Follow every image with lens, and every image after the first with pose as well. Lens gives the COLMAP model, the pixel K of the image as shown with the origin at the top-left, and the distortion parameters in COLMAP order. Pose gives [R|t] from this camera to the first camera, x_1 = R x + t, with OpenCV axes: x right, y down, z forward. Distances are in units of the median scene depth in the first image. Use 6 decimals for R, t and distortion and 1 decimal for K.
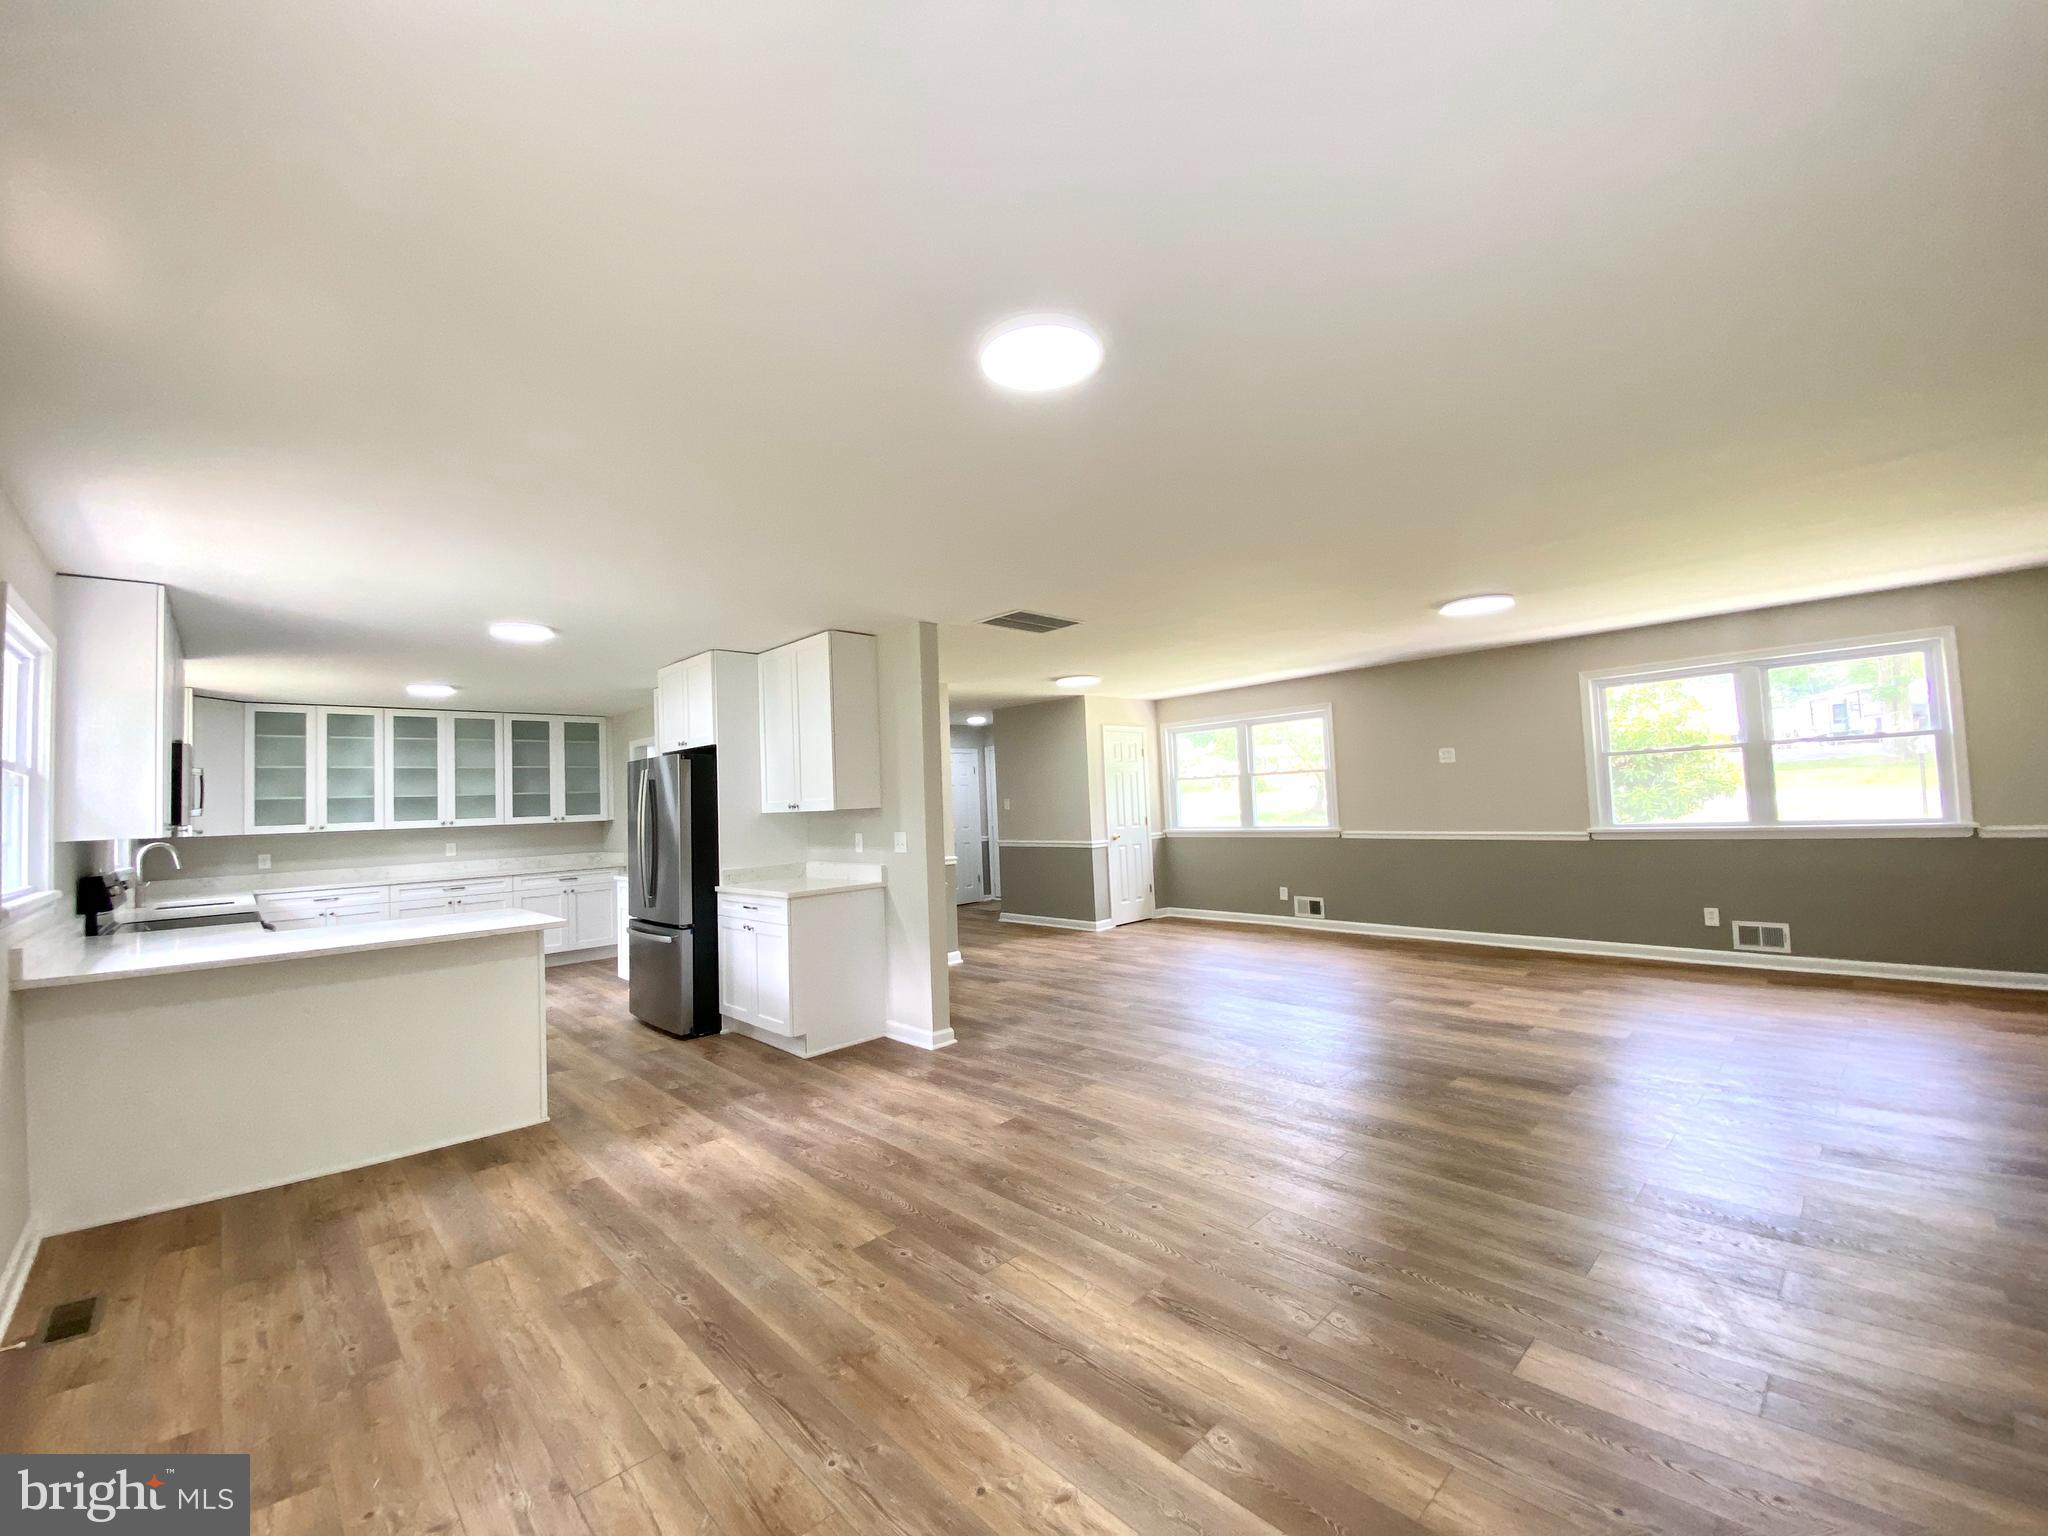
lens RADIAL K [[829.7, 0, 1016.0], [0, 829.7, 768.3], [0, 0, 1]] dist [0.021822, -0.019644]
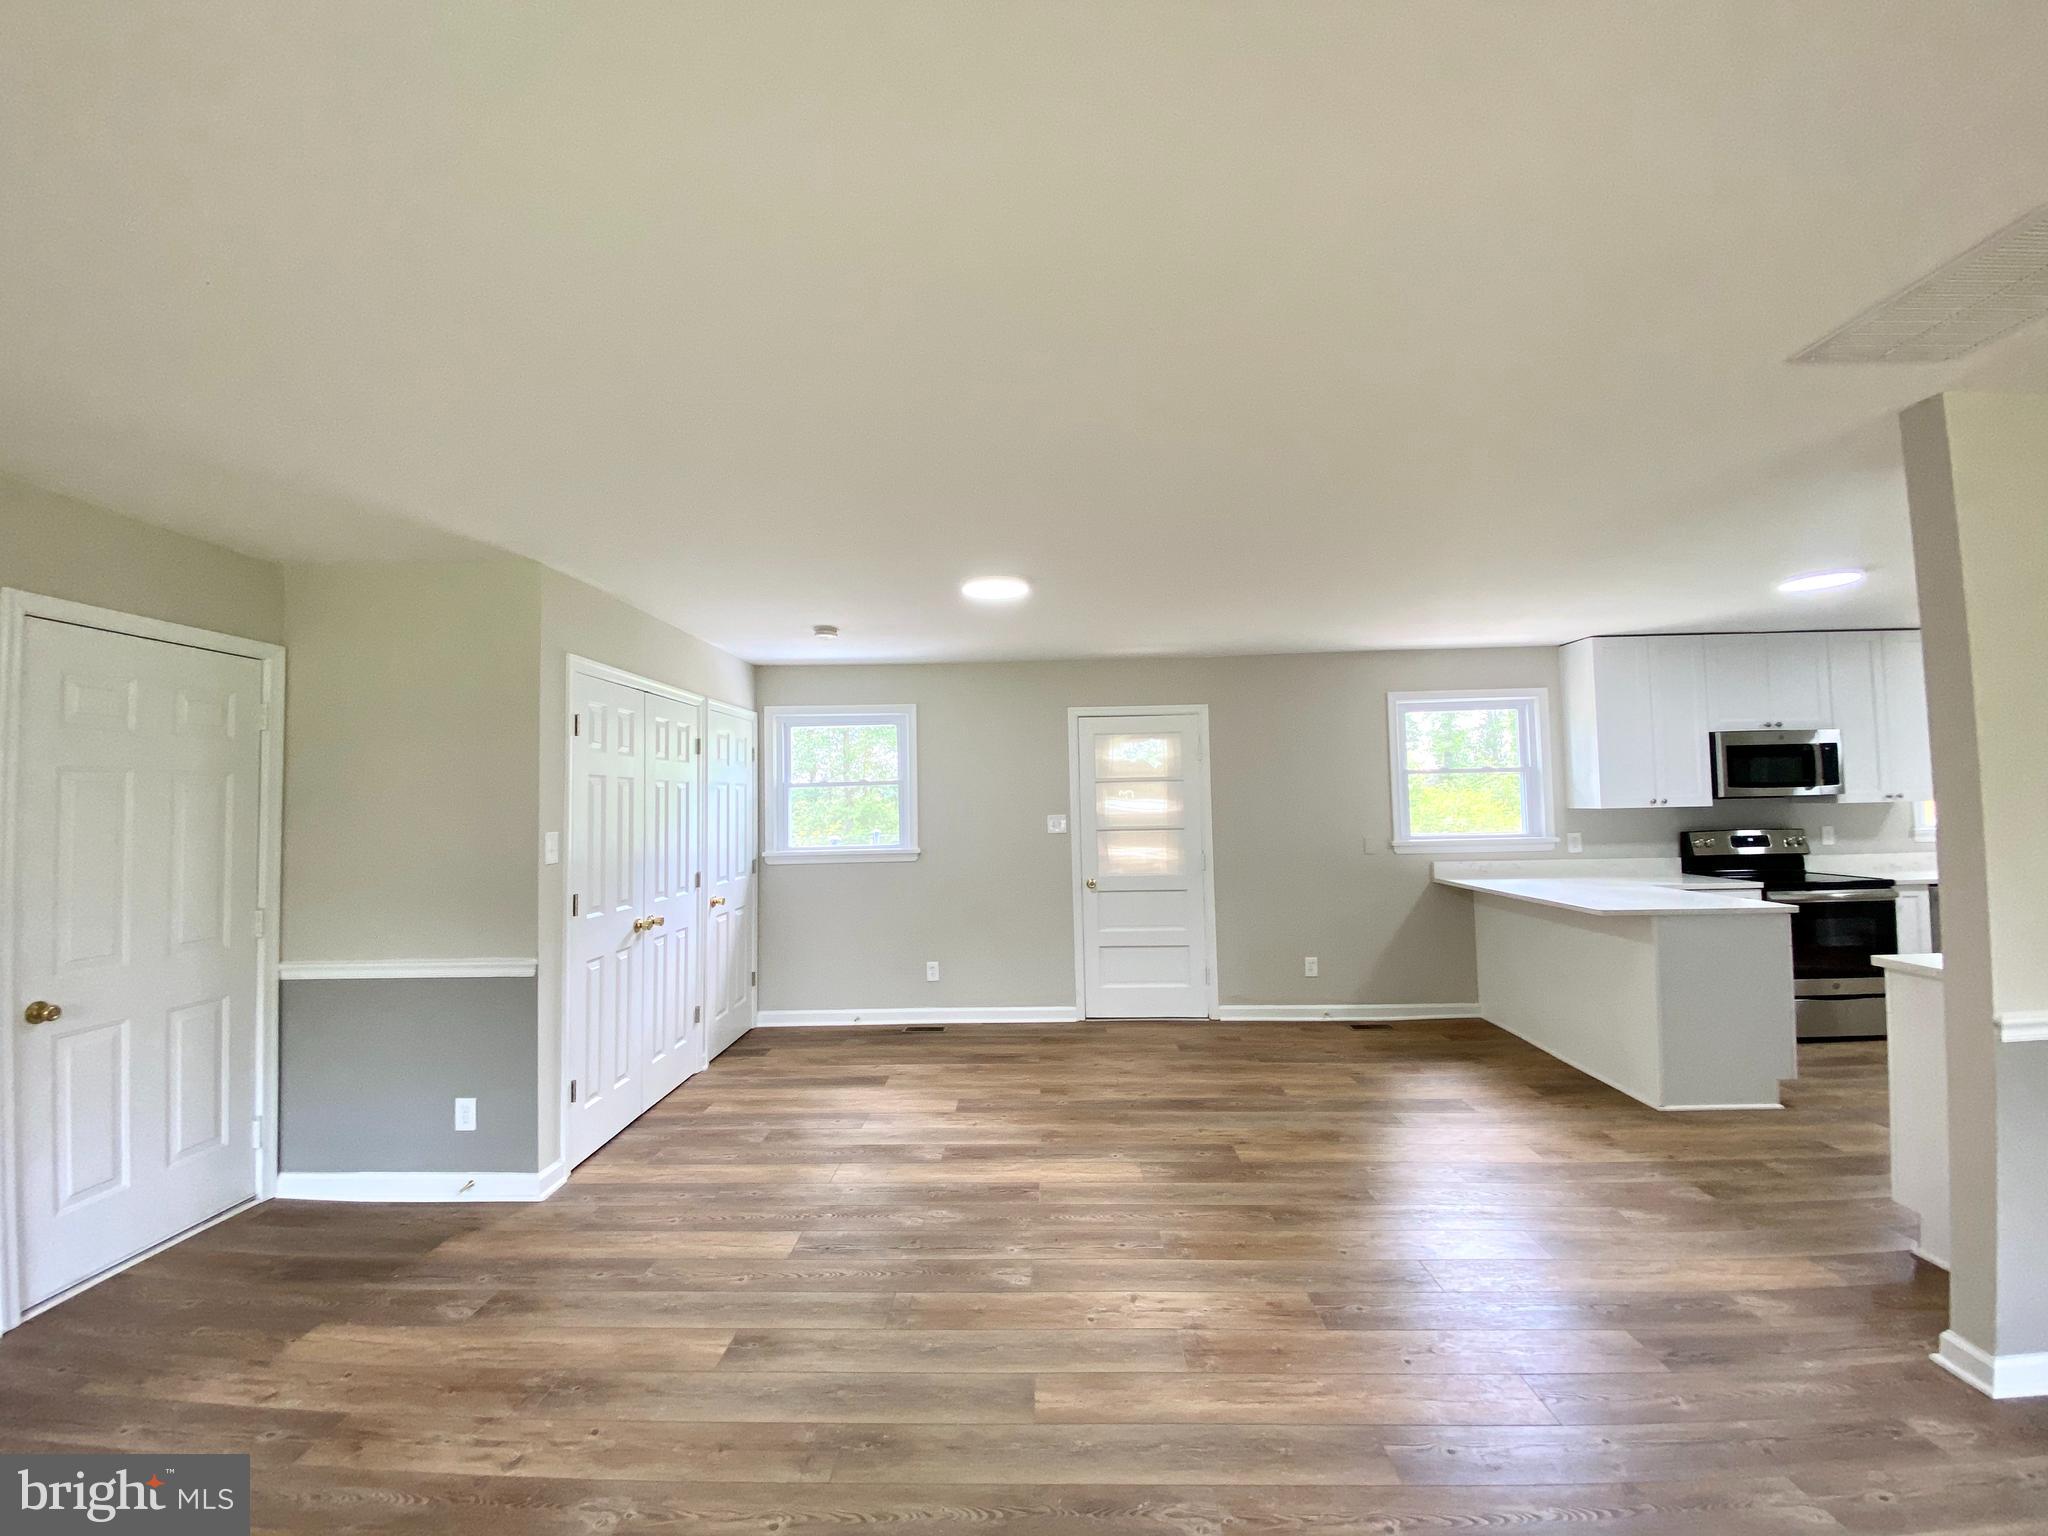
lens RADIAL K [[829.7, 0, 1016.0], [0, 829.7, 768.3], [0, 0, 1]] dist [0.021822, -0.019644]
pose [[-0.705983, 0.026944, -0.707716, 0.412611], [0.078140, 0.996139, -0.040024, -0.005503], [0.703904, -0.083557, -0.705363, 0.724499]]
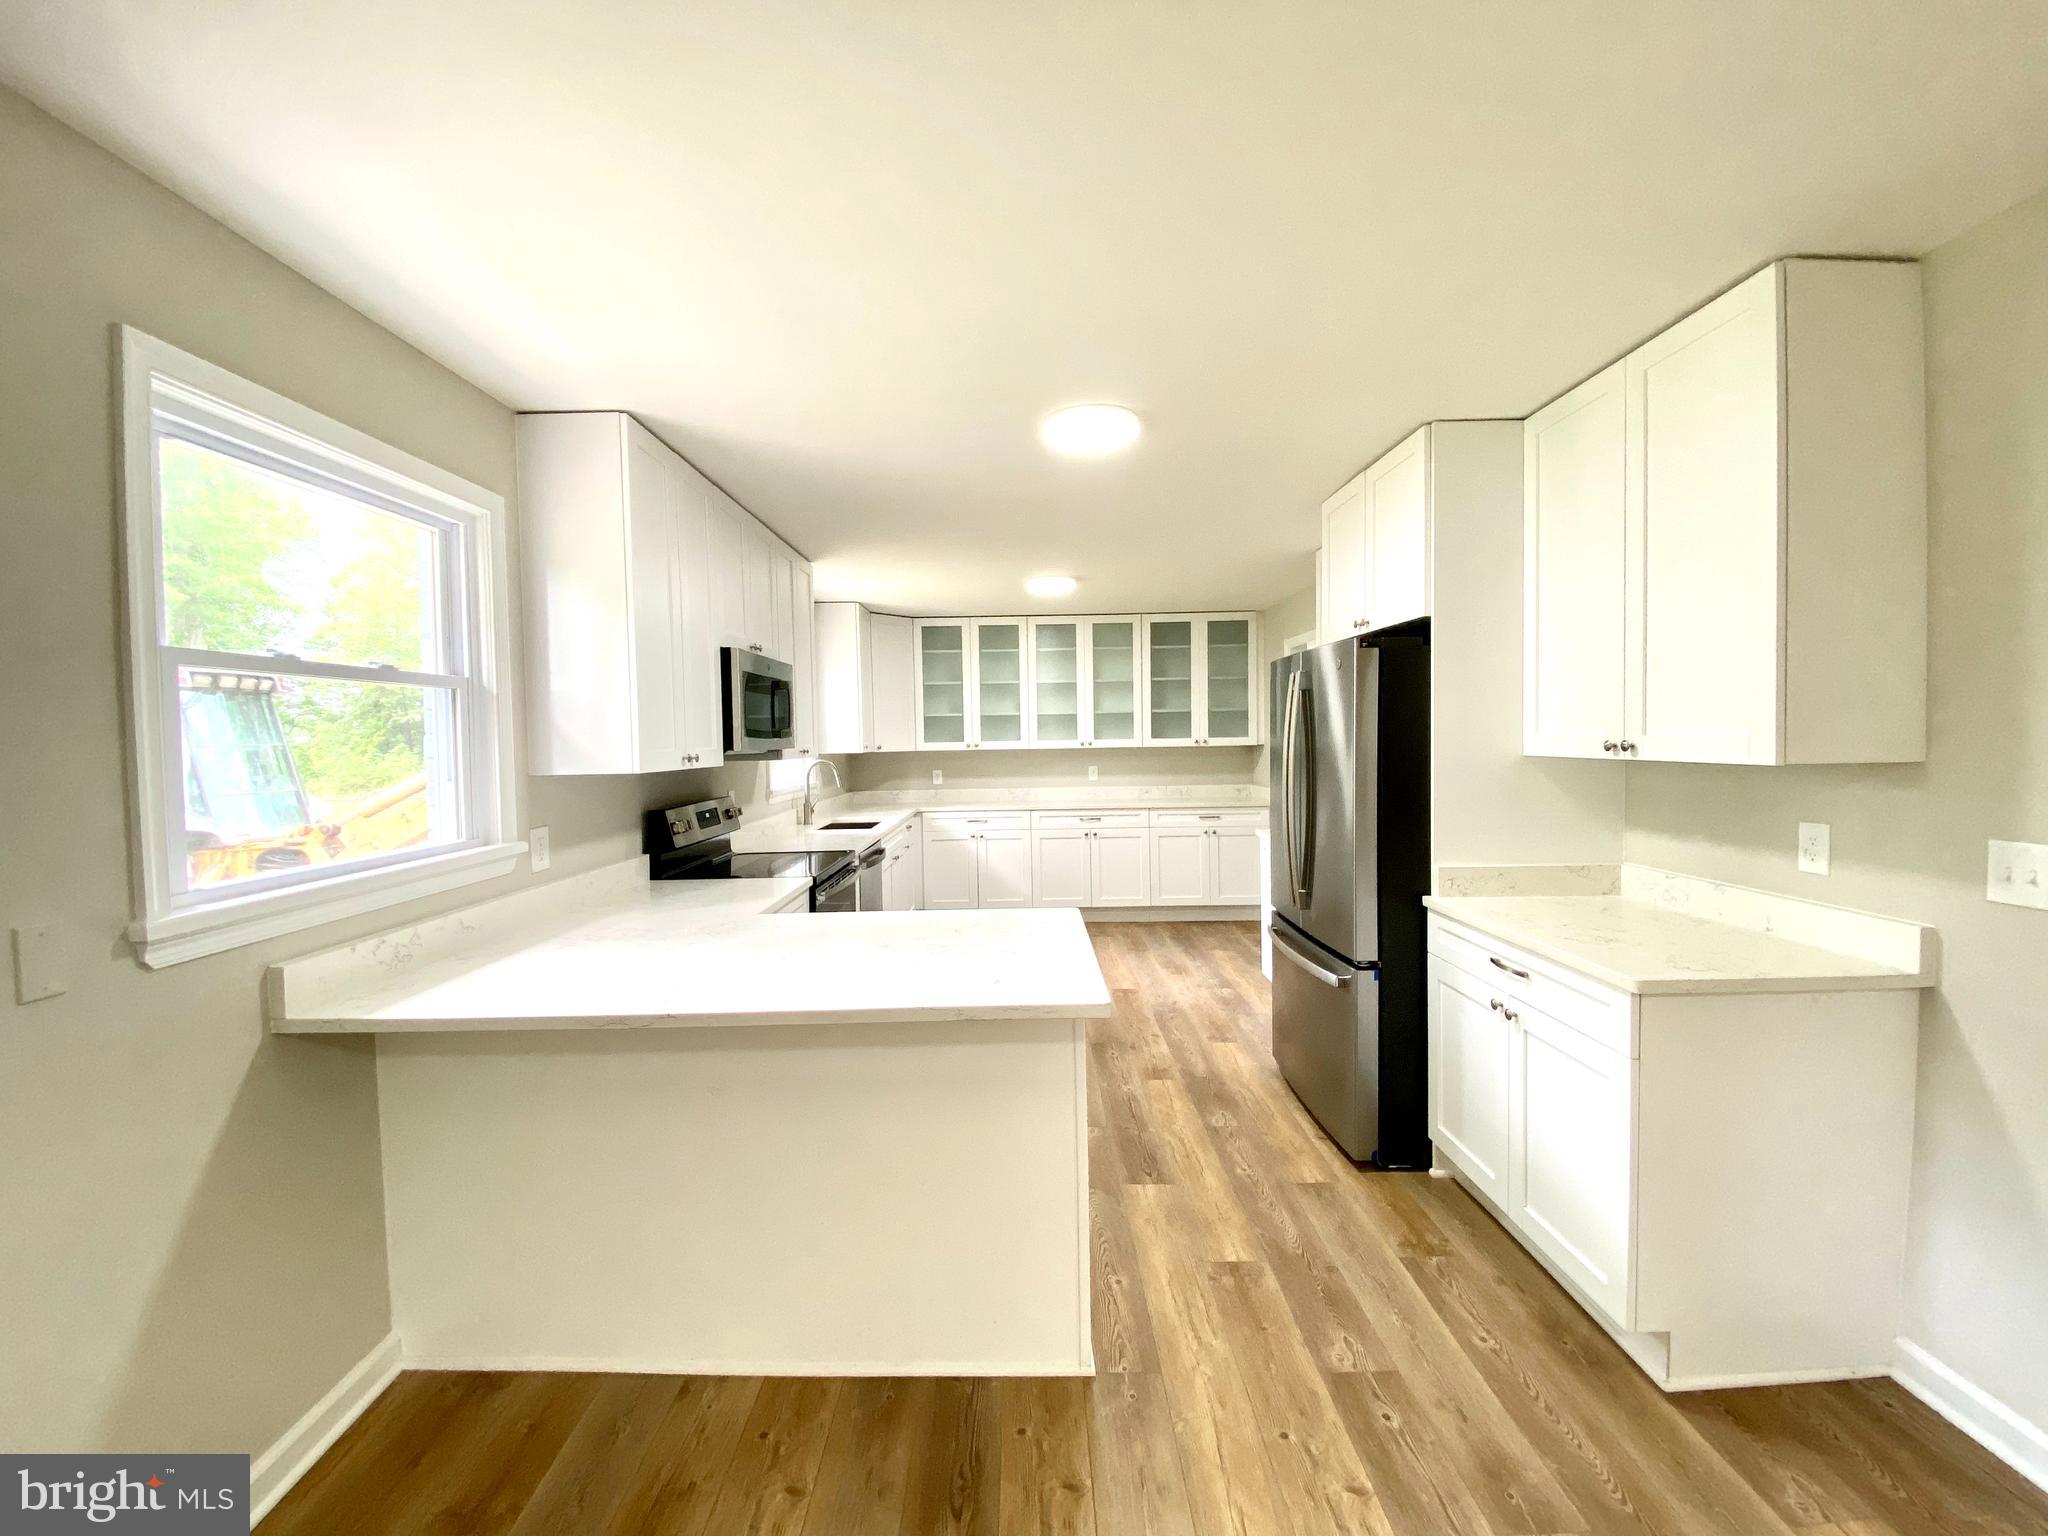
lens RADIAL K [[825.7, 0, 1021.4], [0, 825.7, 761.7], [0, 0, 1]] dist [0.011859, -0.000180]
pose [[0.728094, 0.047931, -0.683800, -0.163229], [0.016983, 0.995985, 0.087897, 0.007969], [0.685267, -0.075611, 0.724356, 0.387455]]
